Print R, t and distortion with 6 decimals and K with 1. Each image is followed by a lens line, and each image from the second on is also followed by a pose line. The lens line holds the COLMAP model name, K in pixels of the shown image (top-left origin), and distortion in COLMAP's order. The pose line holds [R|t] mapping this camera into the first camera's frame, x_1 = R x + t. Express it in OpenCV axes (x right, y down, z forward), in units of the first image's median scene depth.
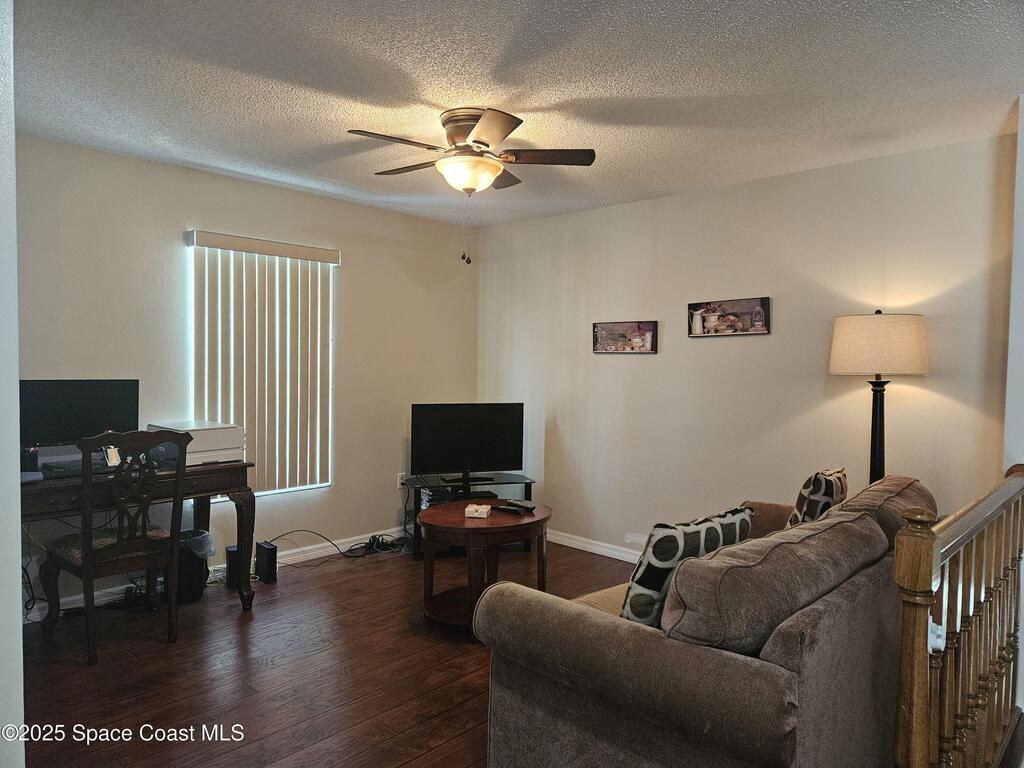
lens RADIAL K [[685.5, 0, 512.0], [0, 685.5, 384.0], [0, 0, 1]] dist [0.109319, -0.083111]
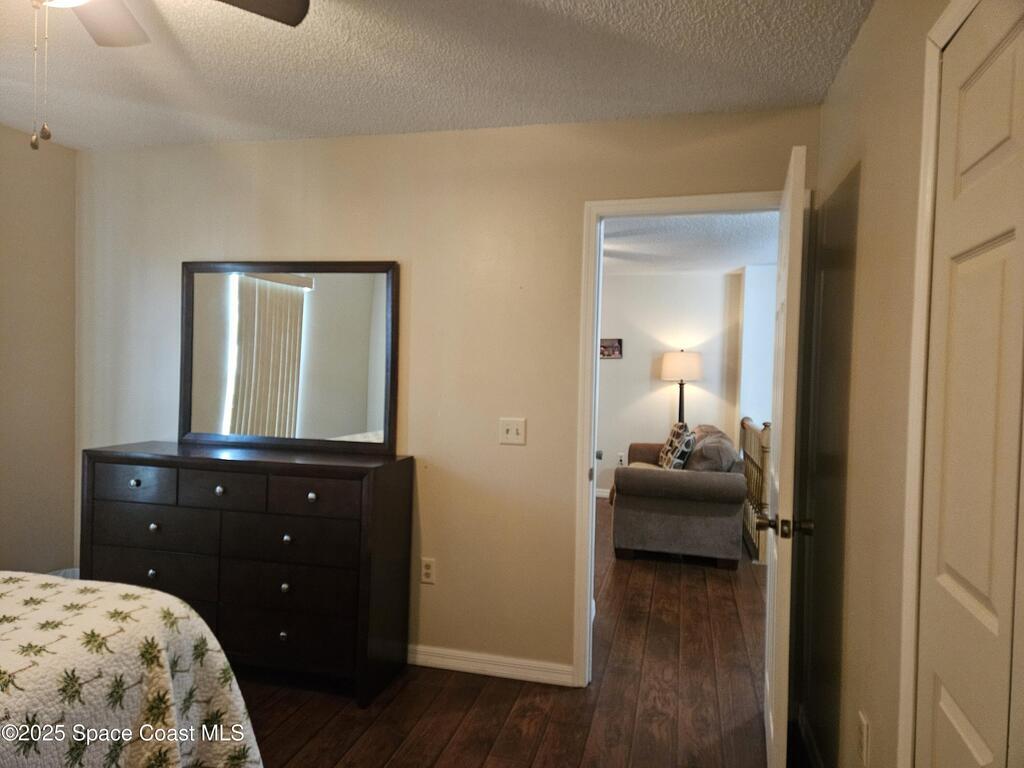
lens RADIAL K [[685.5, 0, 512.0], [0, 685.5, 384.0], [0, 0, 1]] dist [0.109319, -0.083111]
pose [[0.875605, -0.005802, 0.482992, -1.152835], [0.007429, 0.999971, -0.001456, -0.001581], [-0.482970, 0.004863, 0.875623, -0.713136]]
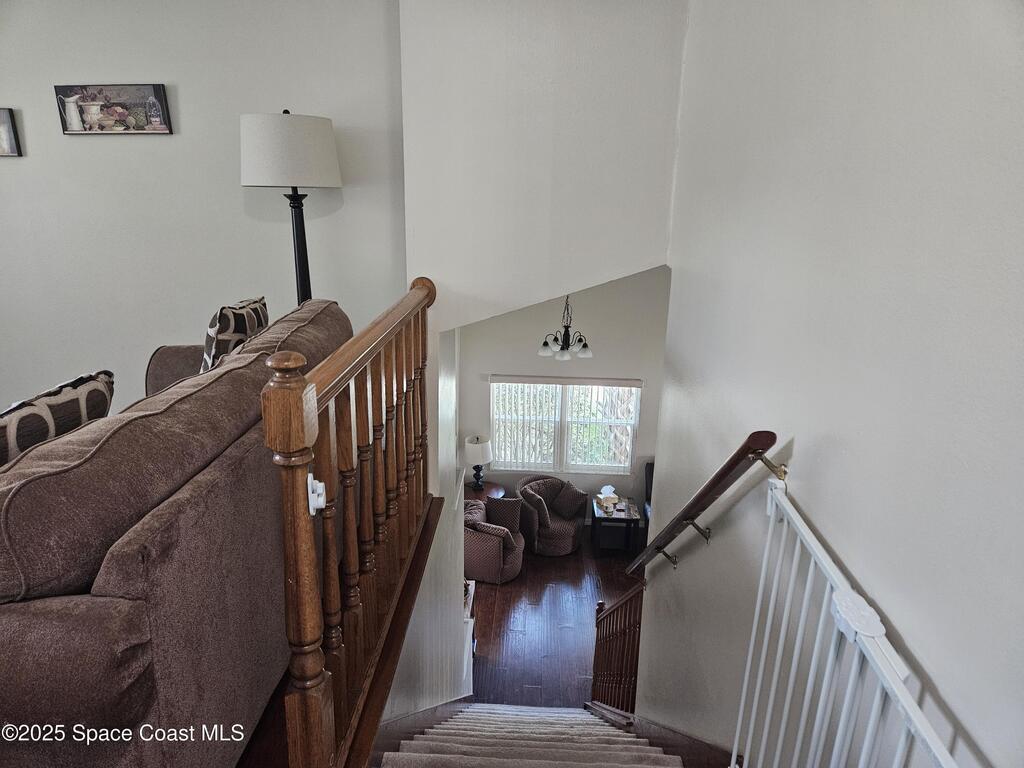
lens RADIAL K [[694.3, 0, 512.0], [0, 694.3, 384.0], [0, 0, 1]] dist [0.051637, -0.046355]
pose [[0.756004, -0.178176, 0.629850, 0.153492], [0.015565, 0.966861, 0.254830, 0.008057], [-0.654382, -0.182849, 0.733724, 0.142534]]
